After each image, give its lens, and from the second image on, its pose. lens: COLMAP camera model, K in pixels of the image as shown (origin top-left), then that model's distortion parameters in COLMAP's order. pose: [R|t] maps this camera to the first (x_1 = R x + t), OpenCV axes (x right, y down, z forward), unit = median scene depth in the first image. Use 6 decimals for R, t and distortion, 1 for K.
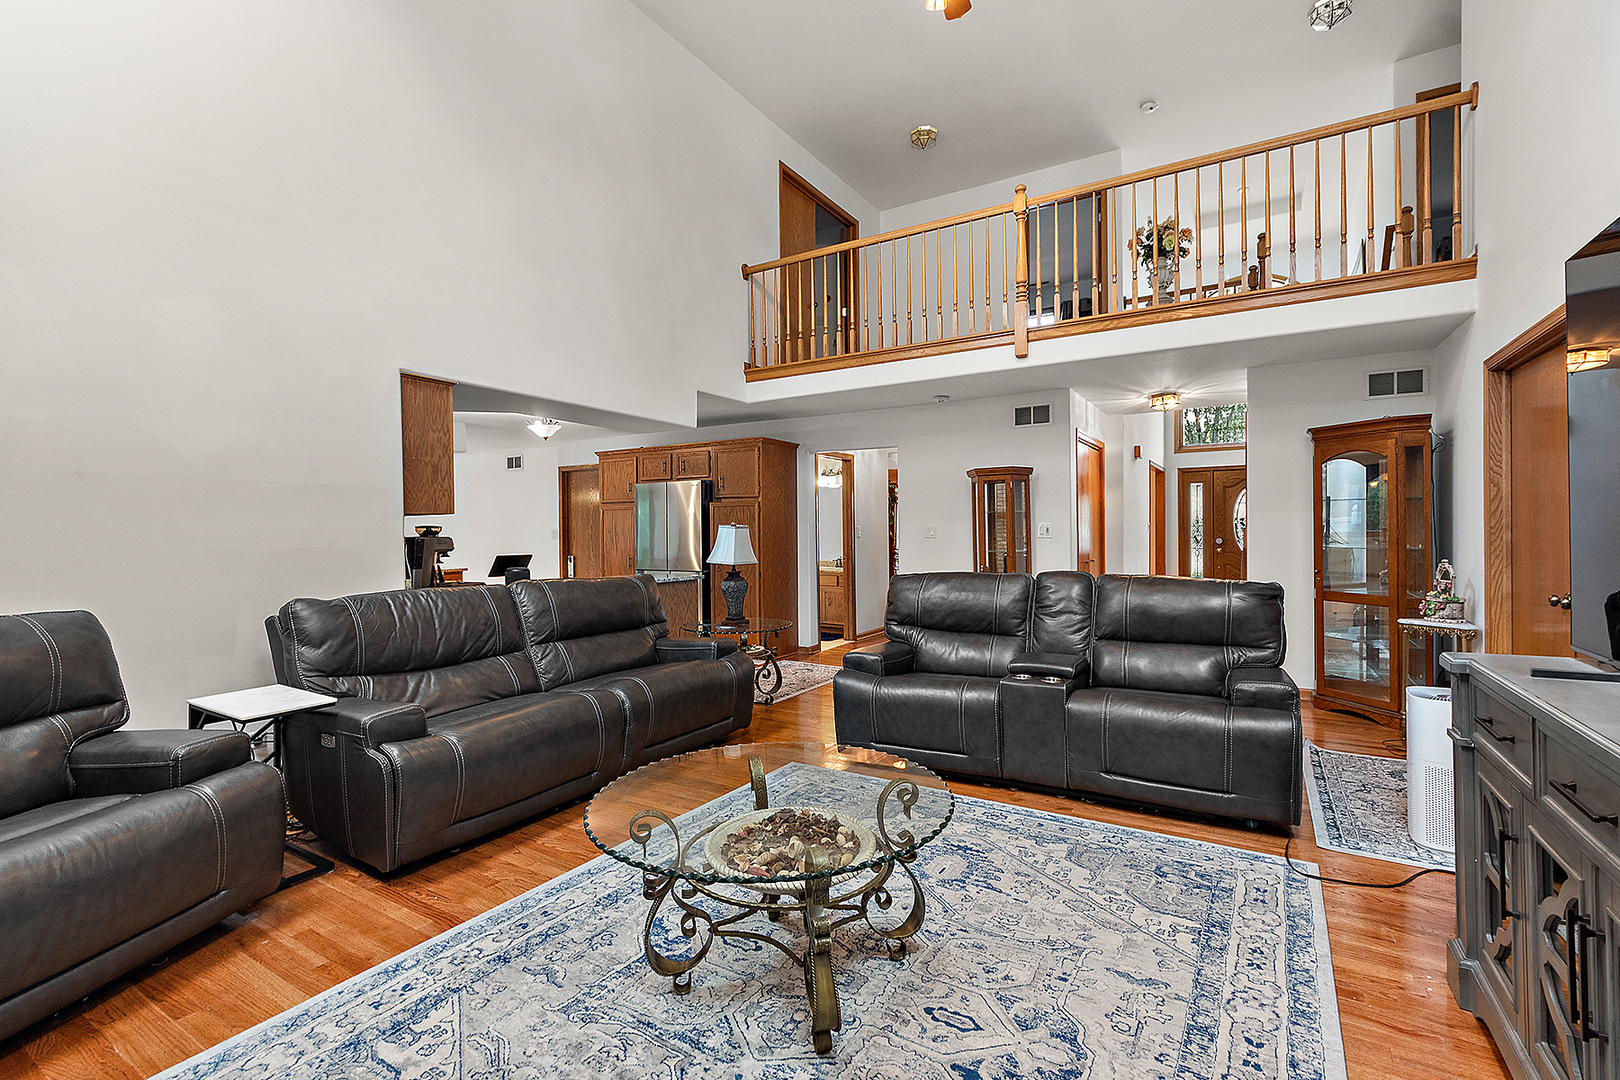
lens RADIAL K [[721.6, 0, 806.5], [0, 721.6, 539.1], [0, 0, 1]] dist [0.002073, -0.000102]
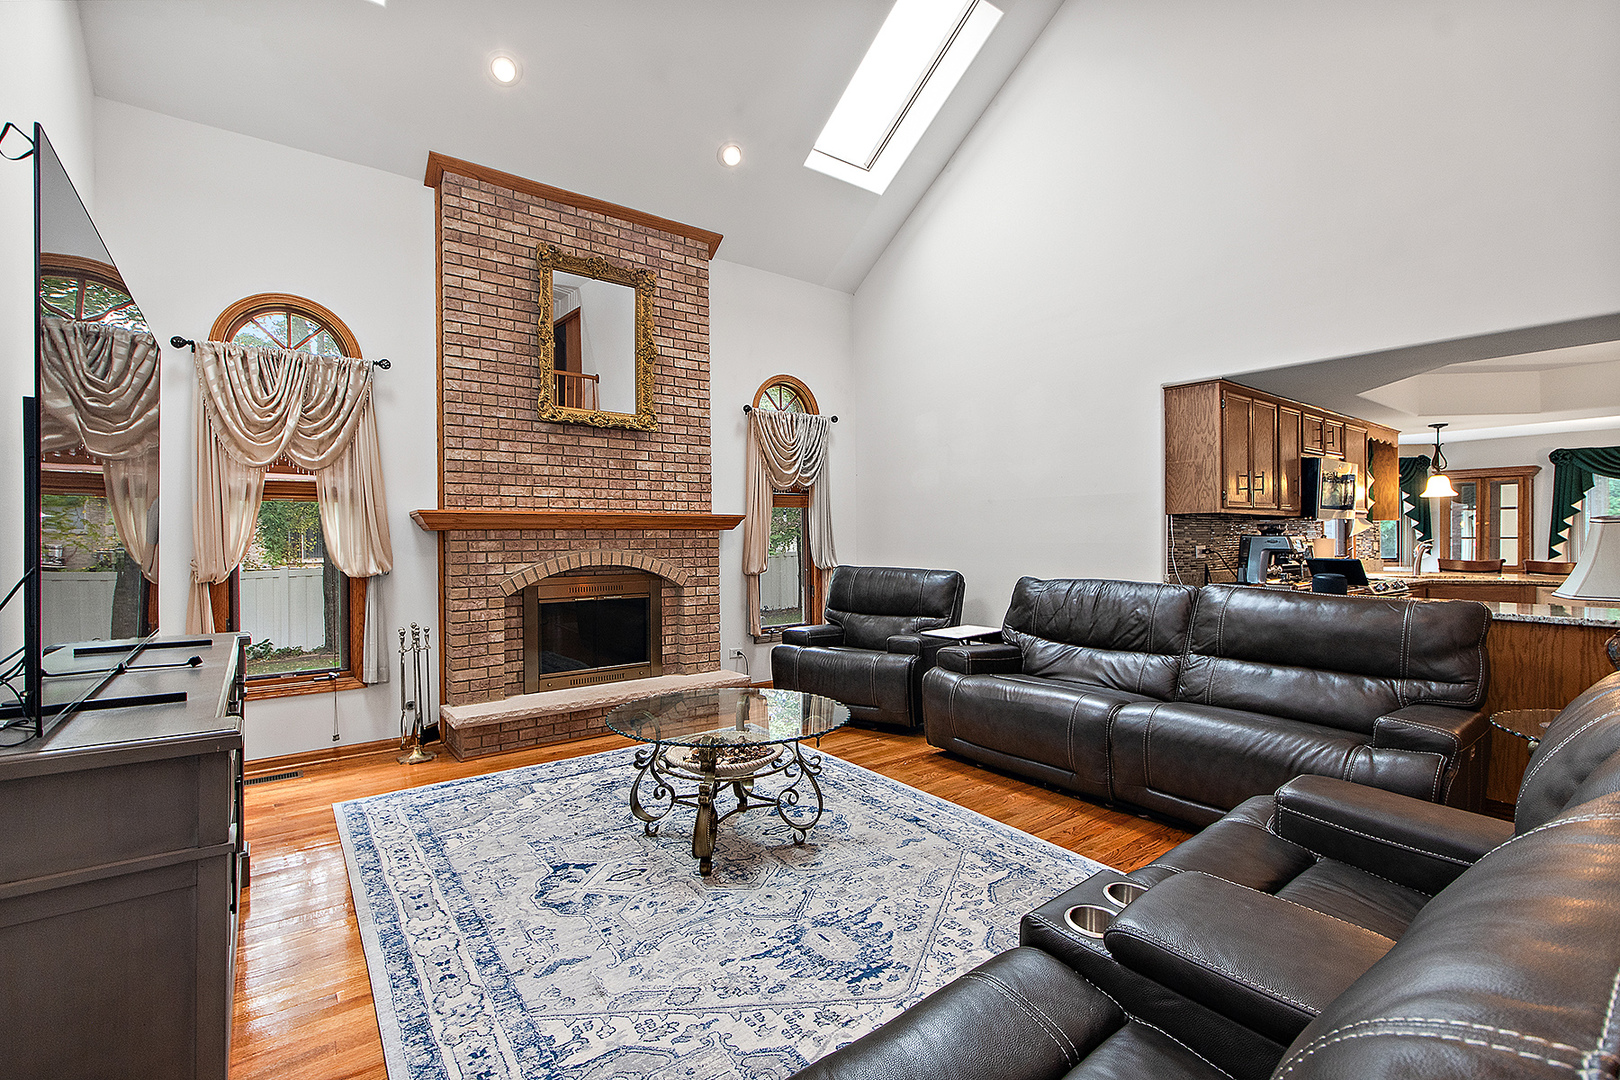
lens RADIAL K [[721.6, 0, 806.5], [0, 721.6, 539.1], [0, 0, 1]] dist [0.002073, -0.000102]
pose [[-0.359303, 0.013444, -0.933124, 1.229582], [-0.000842, 0.999891, 0.014730, -0.023764], [0.933220, 0.006078, -0.359253, 1.613309]]
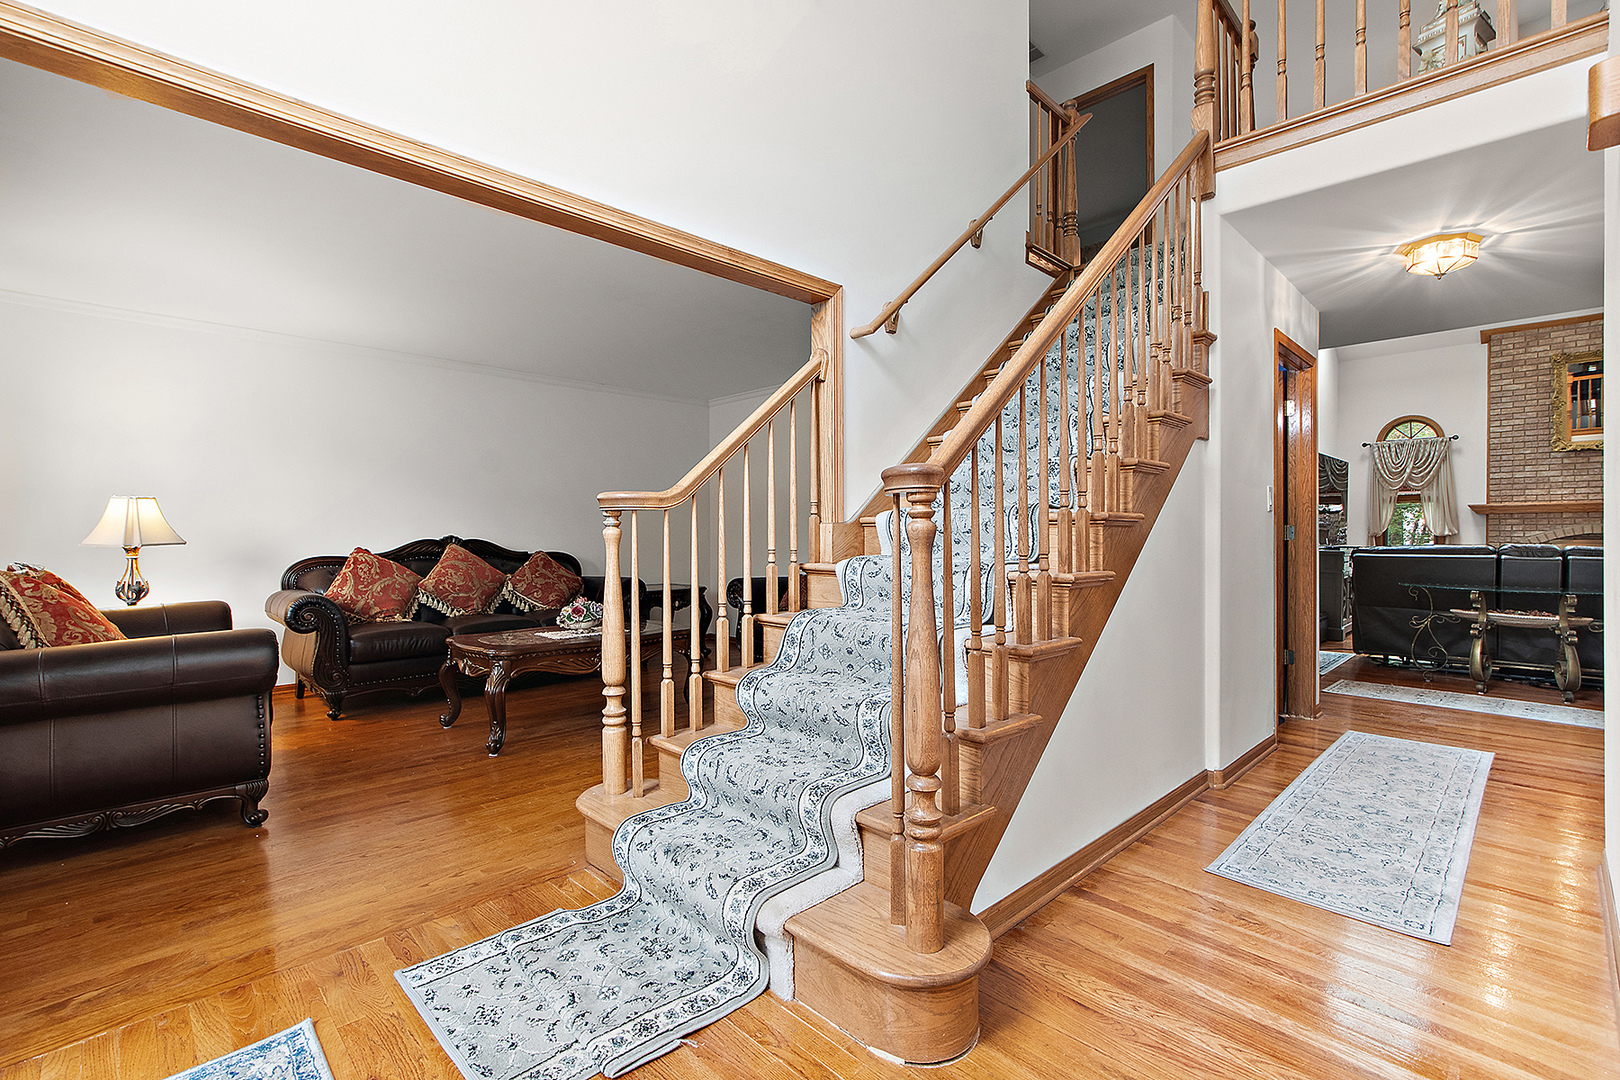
lens RADIAL K [[721.6, 0, 806.5], [0, 721.6, 539.1], [0, 0, 1]] dist [0.002073, -0.000102]
pose [[-0.971405, 0.006803, 0.237329, 2.498201], [0.010414, 0.999848, 0.013967, 0.027798], [-0.237198, 0.016039, -0.971329, 4.863924]]
